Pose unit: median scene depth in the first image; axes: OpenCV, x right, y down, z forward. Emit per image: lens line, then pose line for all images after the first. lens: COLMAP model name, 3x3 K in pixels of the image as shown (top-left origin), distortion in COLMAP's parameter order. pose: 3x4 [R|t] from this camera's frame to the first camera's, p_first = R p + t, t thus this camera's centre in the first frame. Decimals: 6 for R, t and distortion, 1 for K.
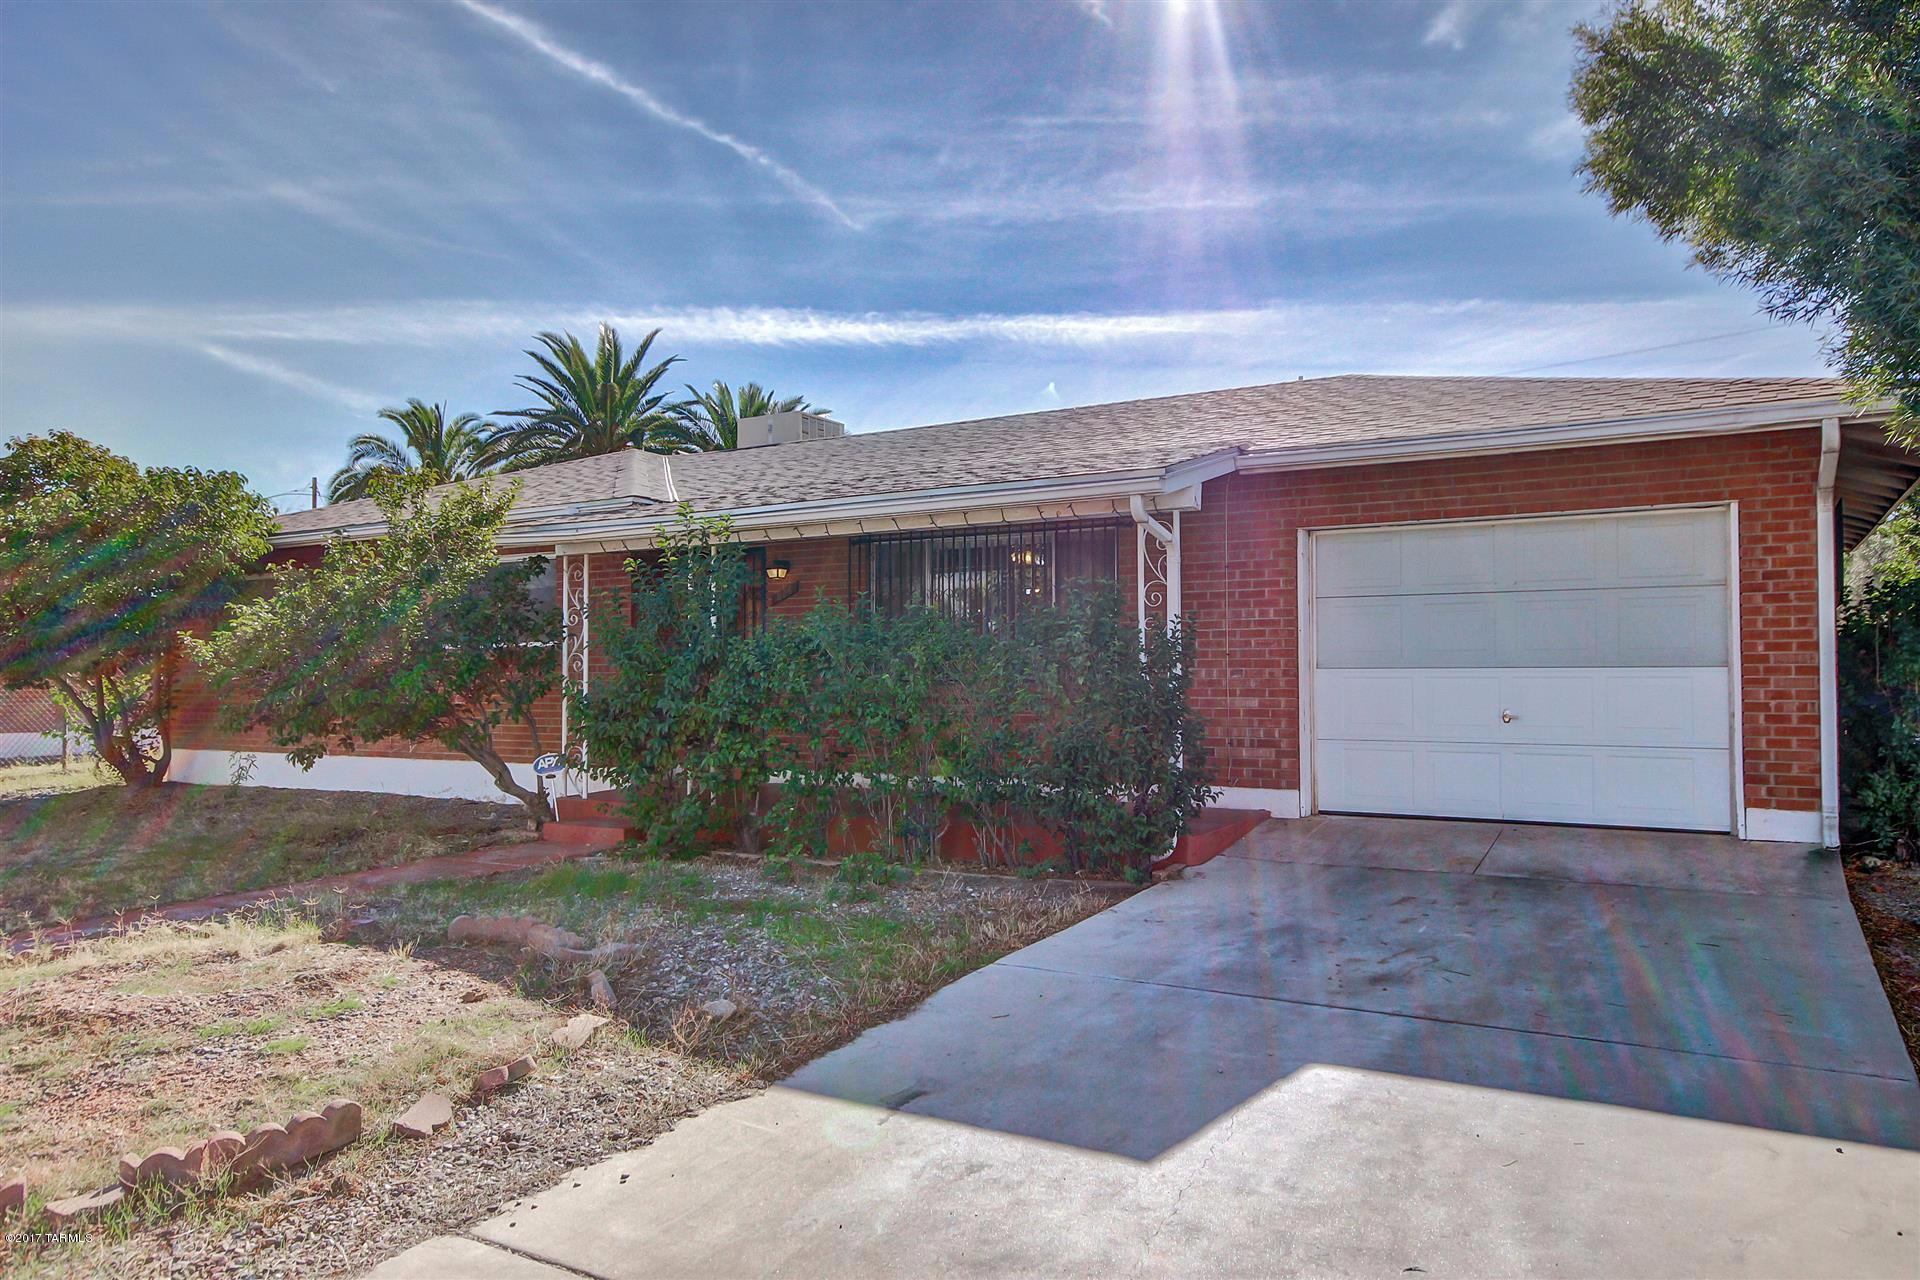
lens RADIAL K [[1325.9, 0, 960.0], [0, 1325.9, 640.0], [0, 0, 1]] dist [-0.000841, 0.000609]
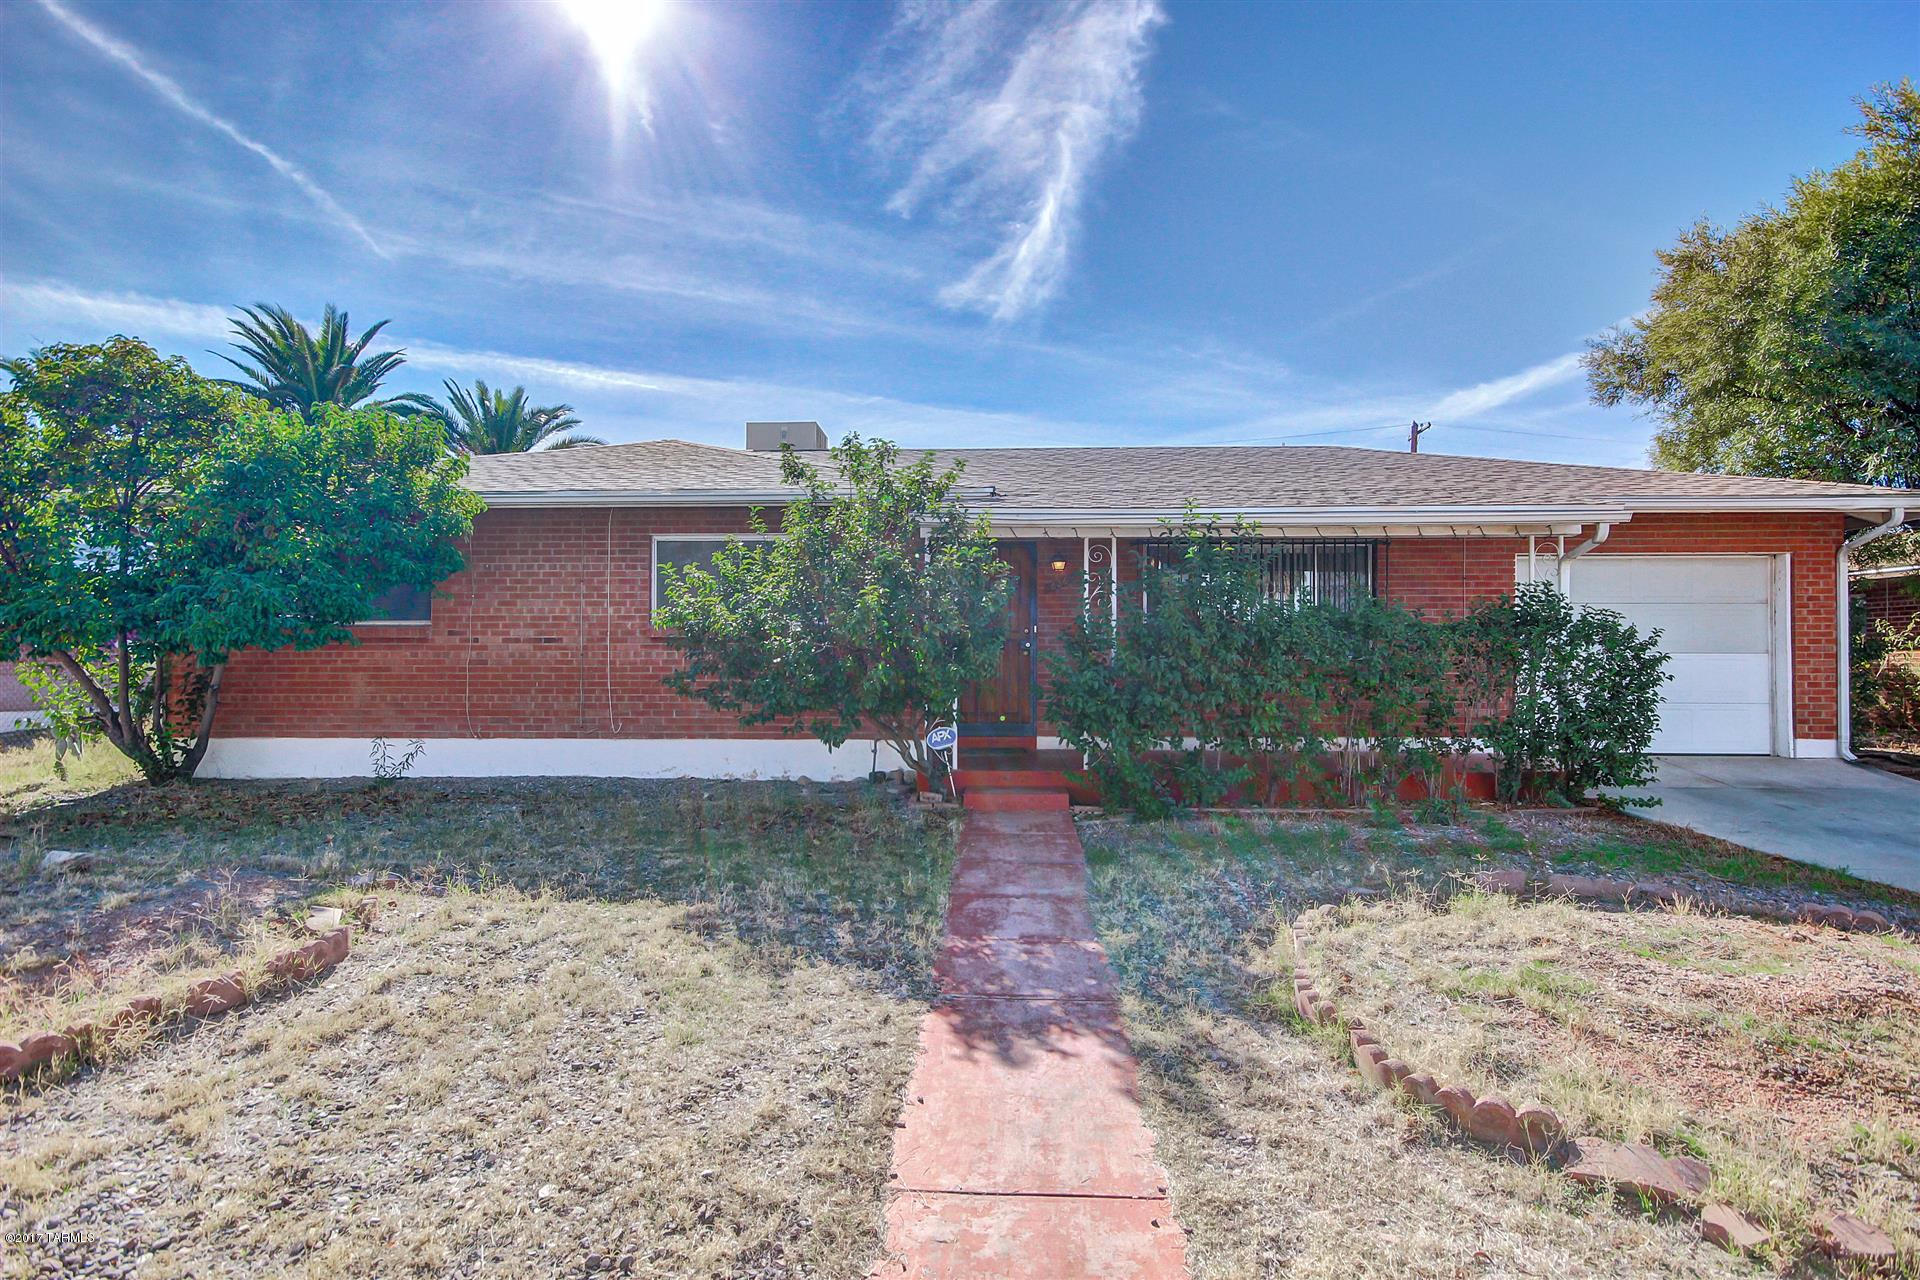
lens RADIAL K [[980.5, 0, 960.0], [0, 980.5, 640.0], [0, 0, 1]] dist [0.034908, -0.025147]
pose [[0.875291, 0.014400, 0.483382, -0.210478], [-0.018947, 0.999810, 0.004523, 0.004079], [-0.483225, -0.013117, 0.875398, 0.096997]]
